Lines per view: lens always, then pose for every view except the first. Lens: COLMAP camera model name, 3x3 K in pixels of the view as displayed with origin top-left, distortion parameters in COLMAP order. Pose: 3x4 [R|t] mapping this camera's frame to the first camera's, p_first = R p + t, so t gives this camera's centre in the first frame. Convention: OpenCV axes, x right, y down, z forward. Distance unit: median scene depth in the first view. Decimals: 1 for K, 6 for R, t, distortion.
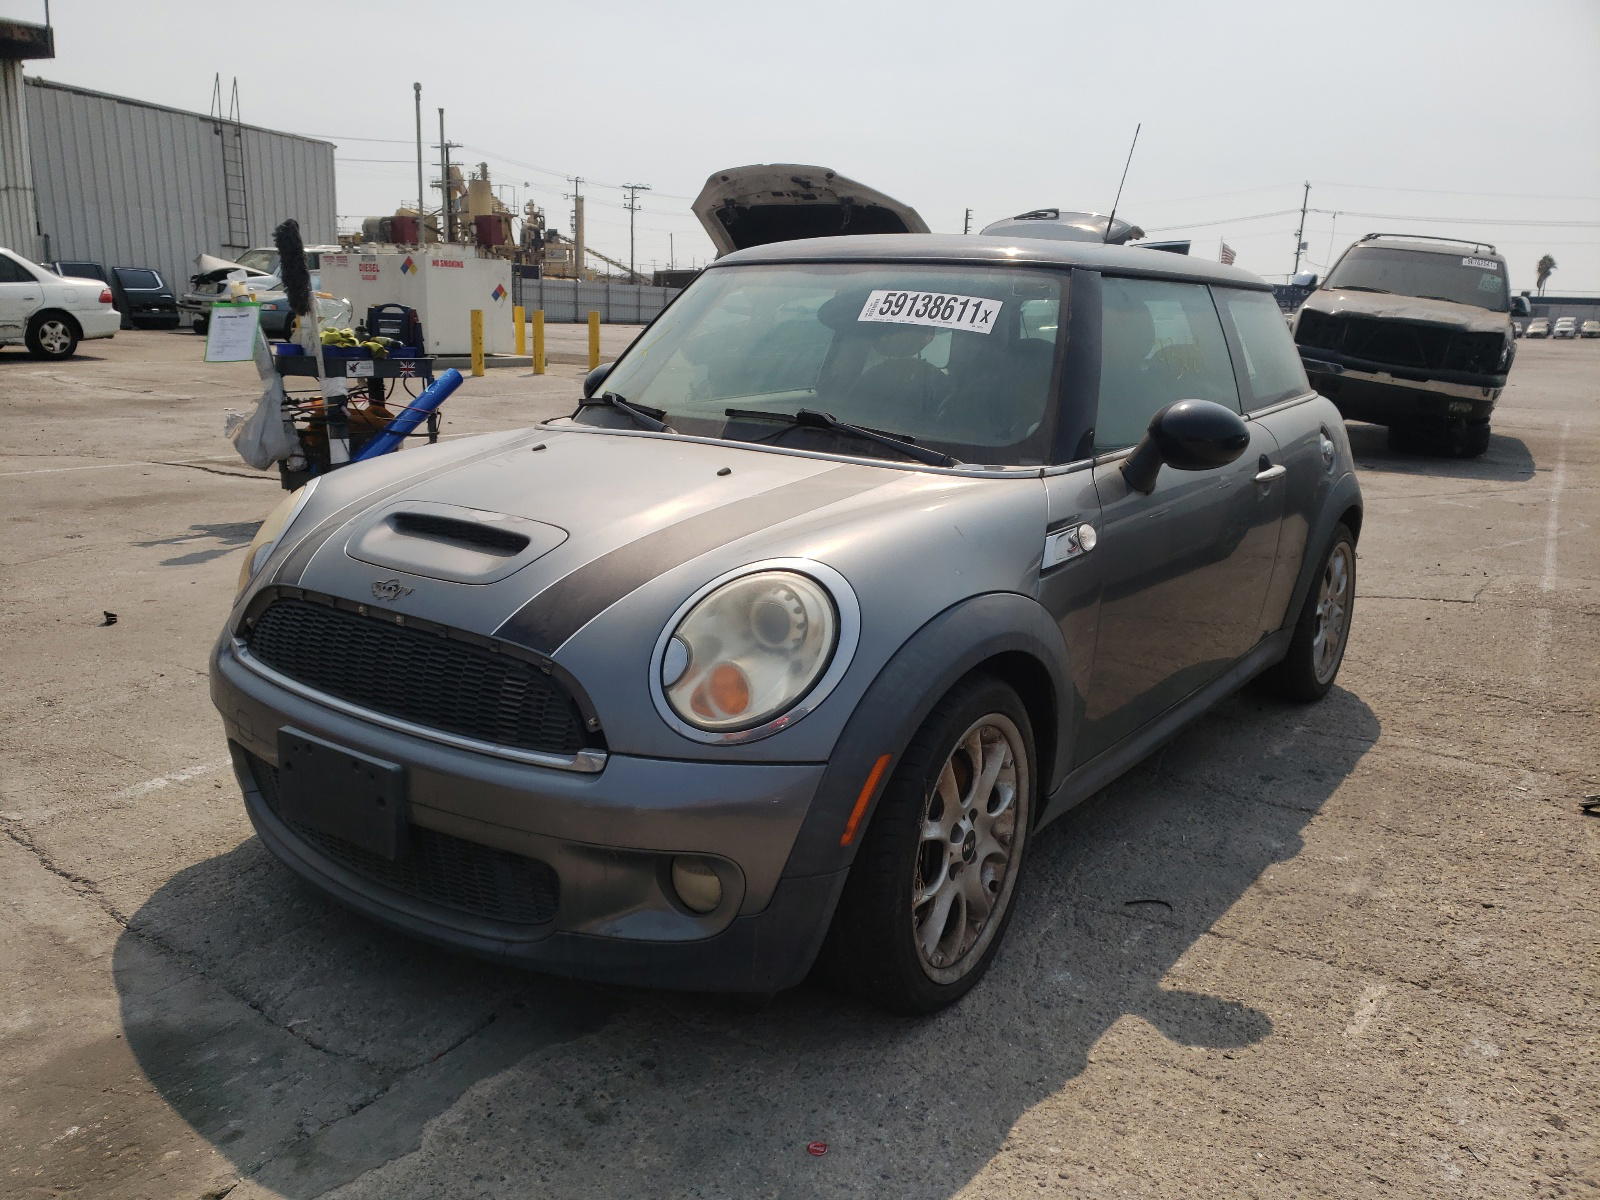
lens RADIAL K [[1420.7, 0, 802.8], [0, 1420.7, 528.7], [0, 0, 1]] dist [0.032474, -0.010112]
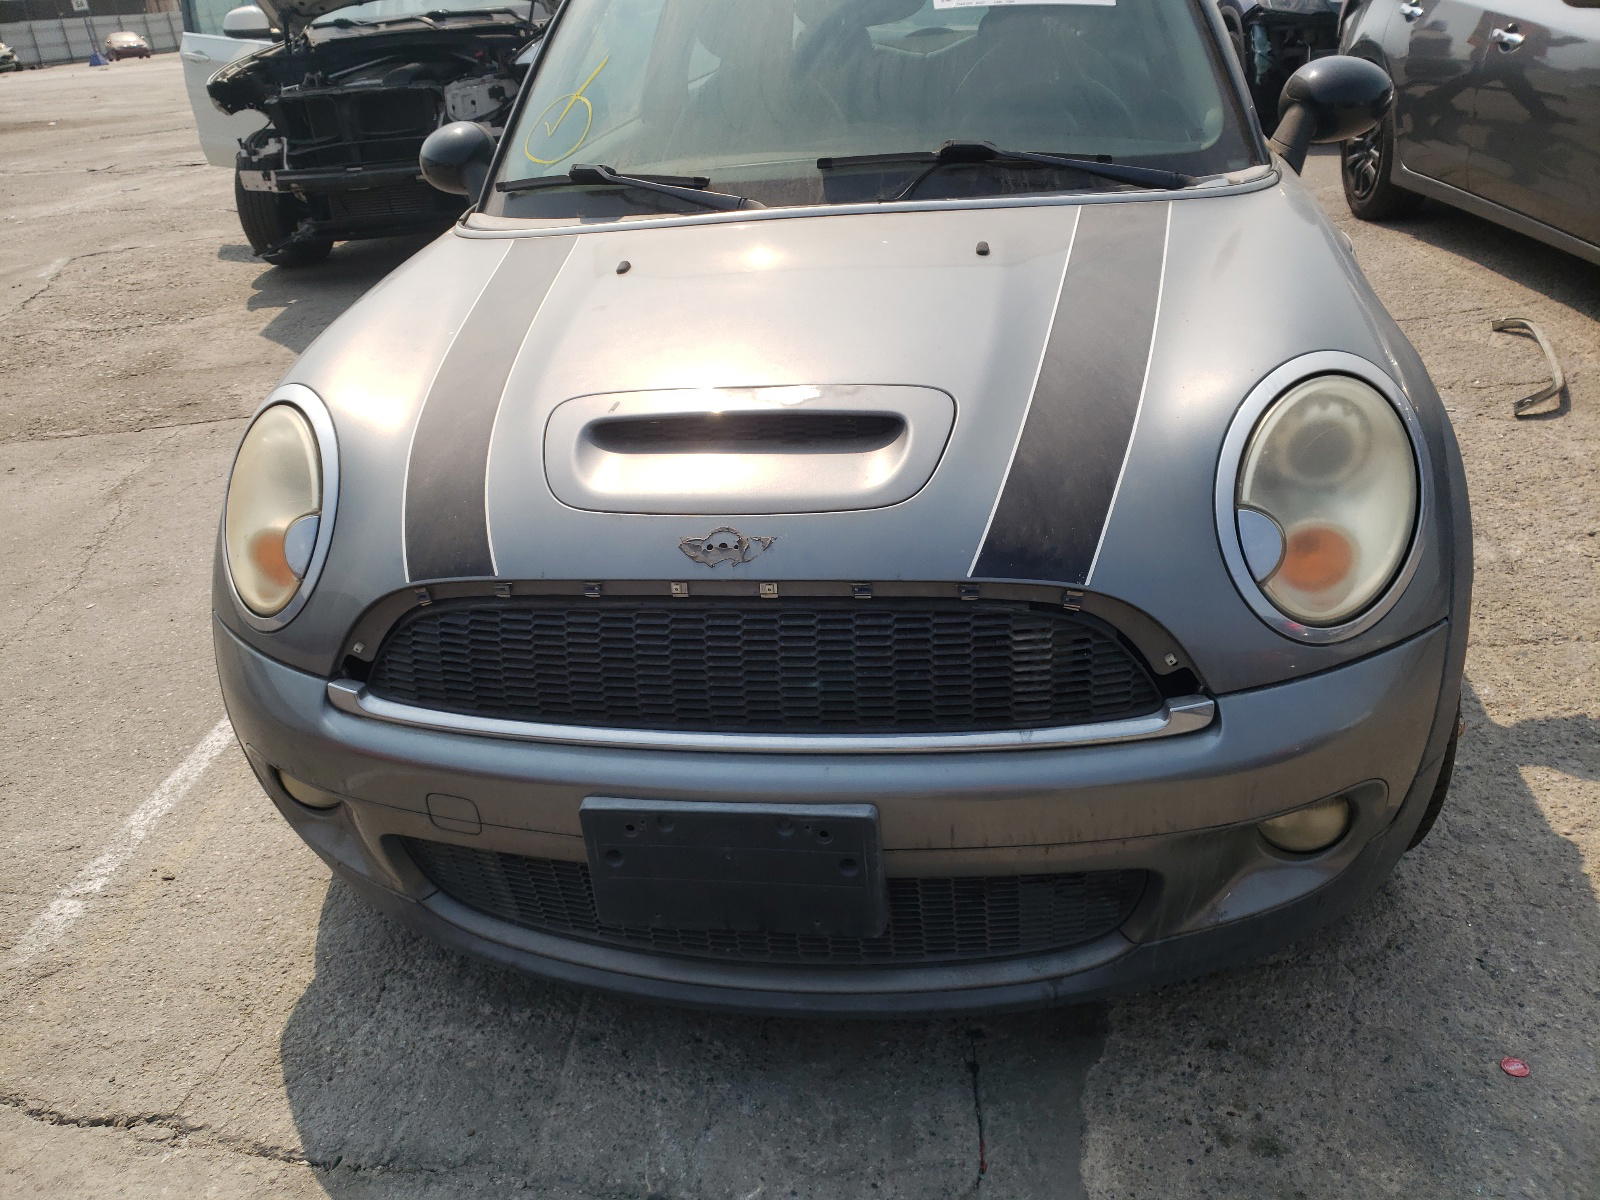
lens RADIAL K [[1420.7, 0, 802.8], [0, 1420.7, 528.7], [0, 0, 1]] dist [0.032474, -0.010112]
pose [[0.880284, -0.270751, 0.389608, -0.470294], [0.179762, 0.950291, 0.254230, -0.109934], [-0.439074, -0.153757, 0.885197, 0.411587]]
